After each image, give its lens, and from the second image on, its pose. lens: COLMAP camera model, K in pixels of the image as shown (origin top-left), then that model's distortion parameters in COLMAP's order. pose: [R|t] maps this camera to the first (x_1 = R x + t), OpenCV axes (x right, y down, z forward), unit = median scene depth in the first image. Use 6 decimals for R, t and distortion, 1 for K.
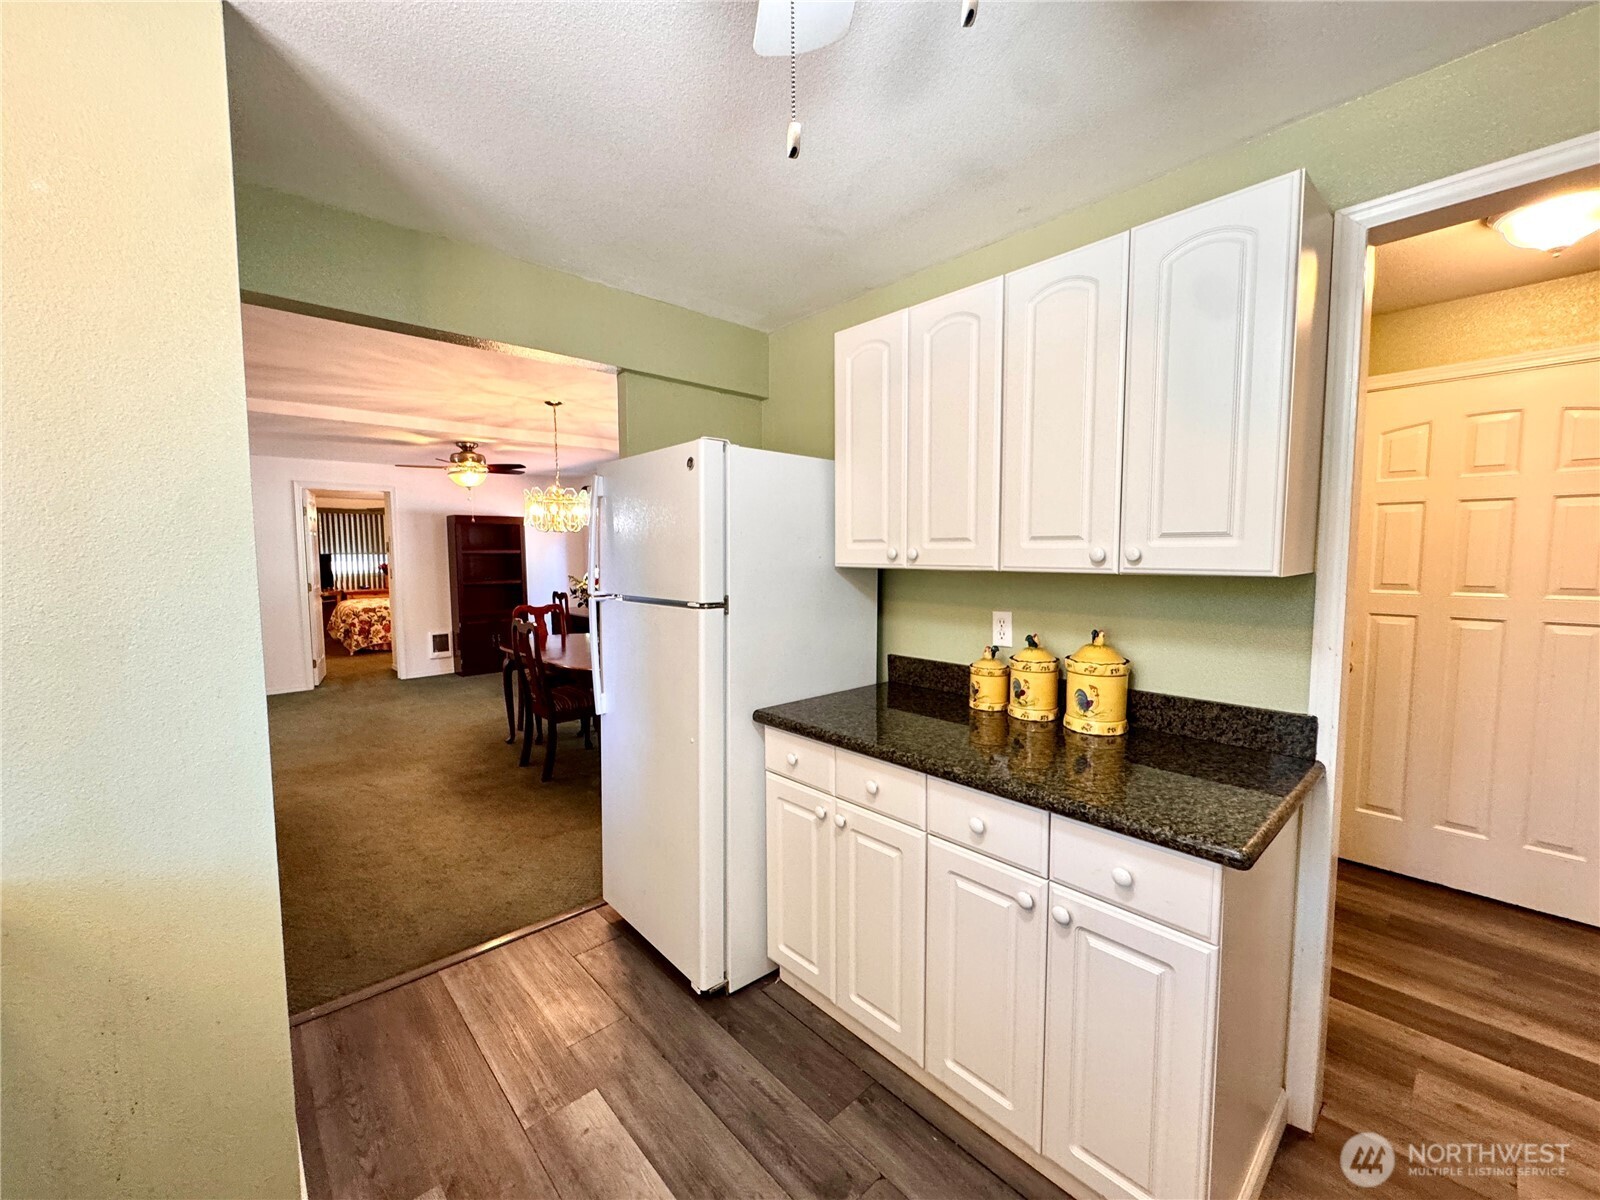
lens RADIAL K [[637.8, 0, 794.8], [0, 637.8, 600.7], [0, 0, 1]] dist [-0.003340, -0.000383]
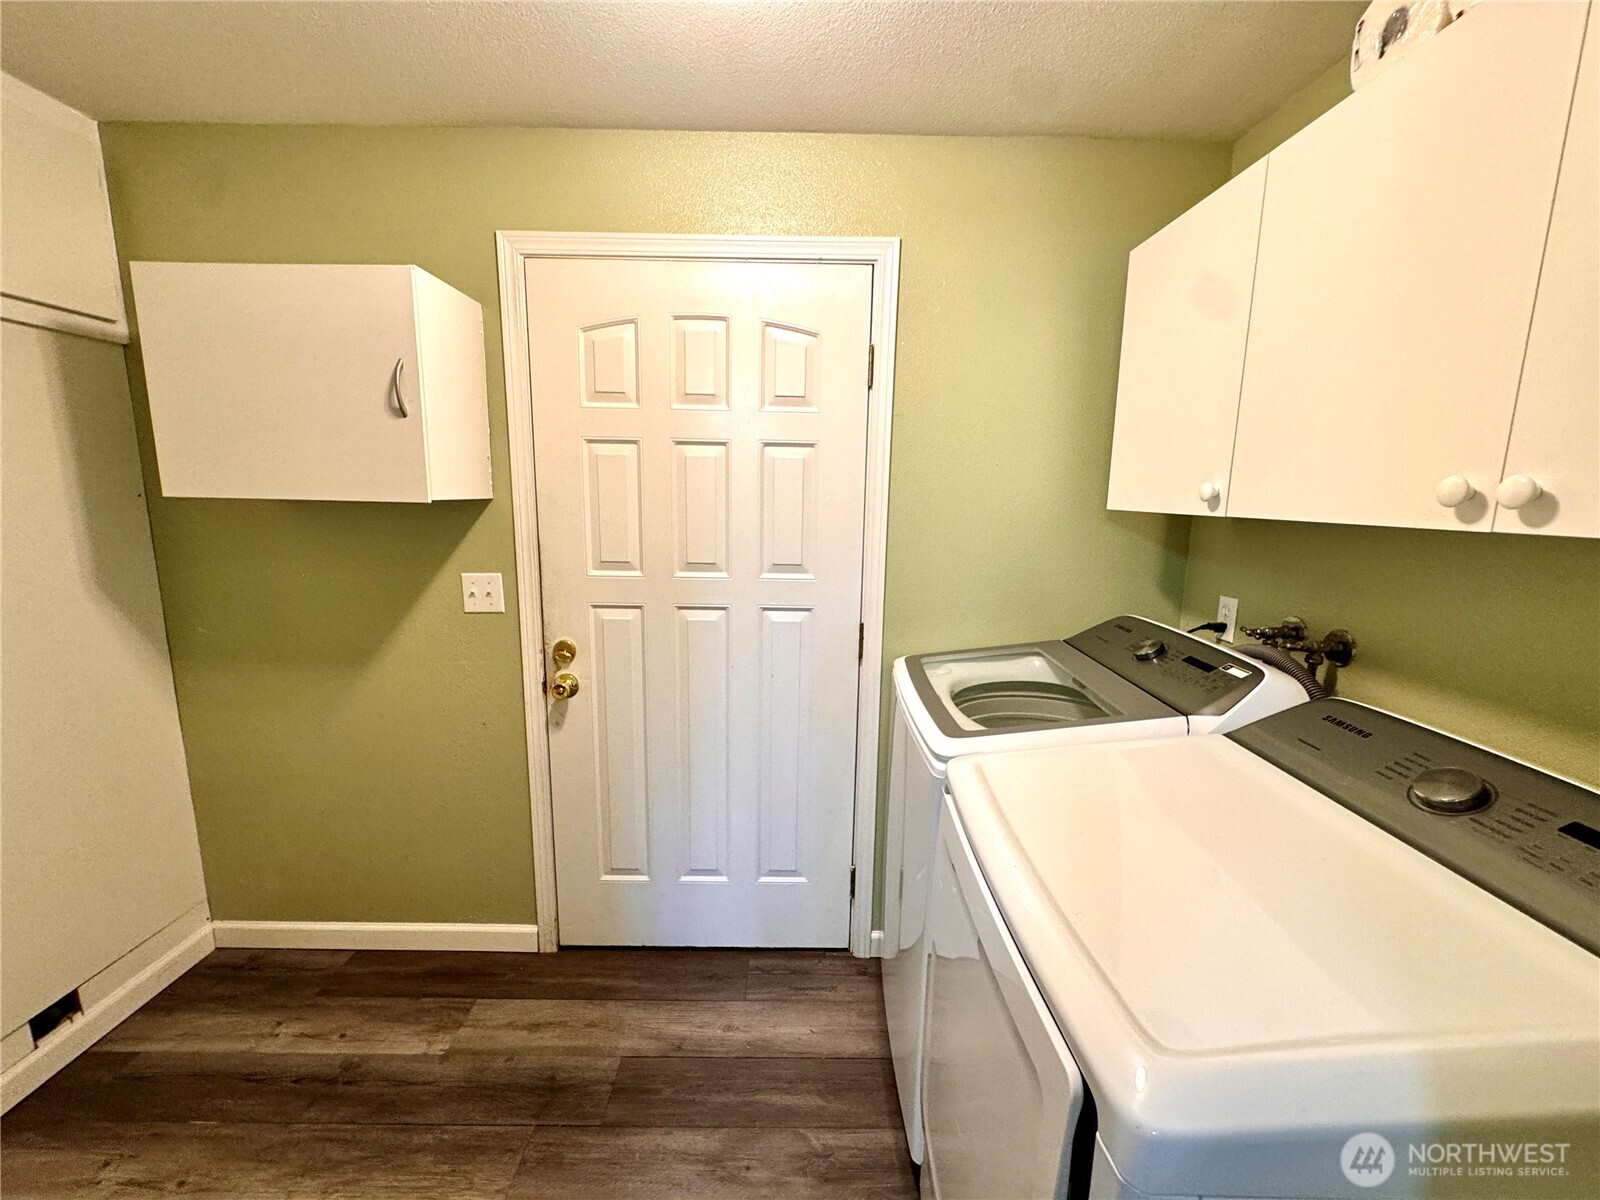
lens RADIAL K [[637.8, 0, 796.2], [0, 637.8, 600.6], [0, 0, 1]] dist [-0.003340, -0.000383]
pose [[0.682232, -0.106497, 0.723338, 0.609439], [0.036189, 0.993041, 0.112073, -0.057864], [-0.730240, -0.050283, 0.681338, 0.411471]]
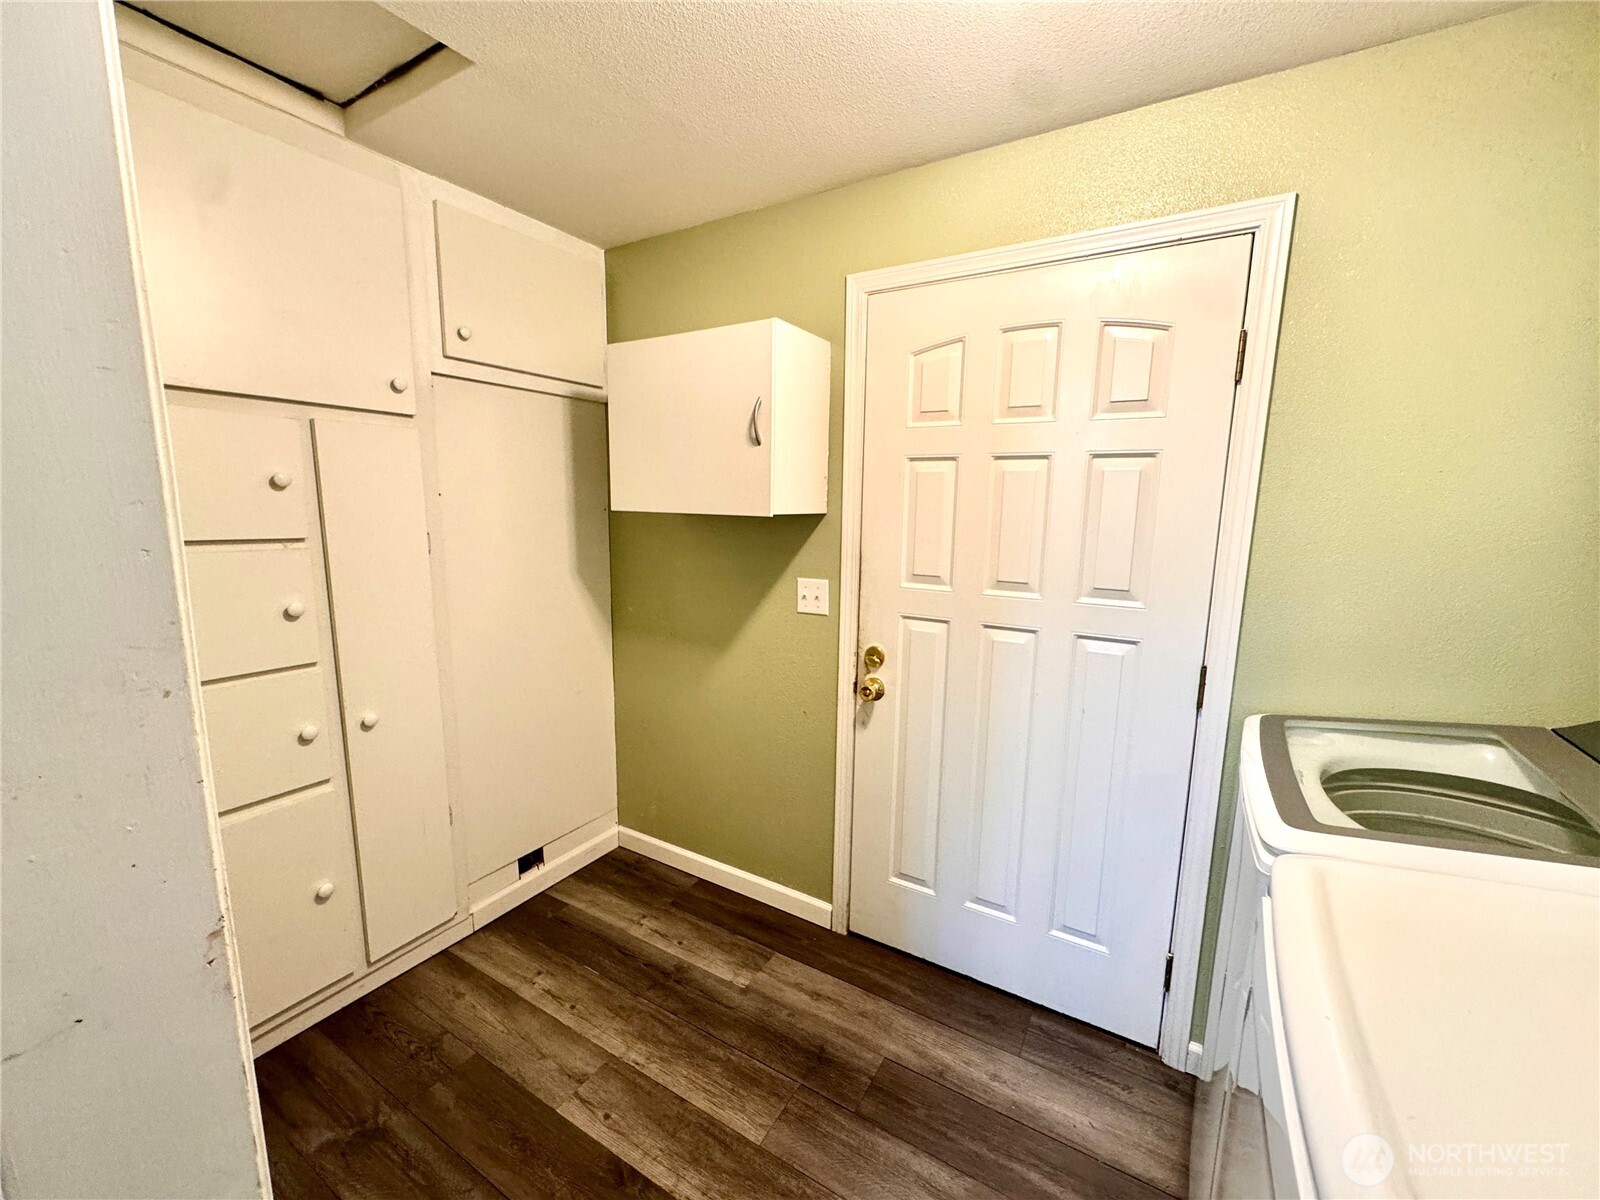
lens RADIAL K [[637.8, 0, 803.9], [0, 637.8, 602.0], [0, 0, 1]] dist [-0.003340, -0.000383]
pose [[0.961121, -0.022388, 0.275220, 0.655488], [0.000171, 0.996756, 0.080485, -0.057115], [-0.276129, -0.077309, 0.958006, 0.382630]]
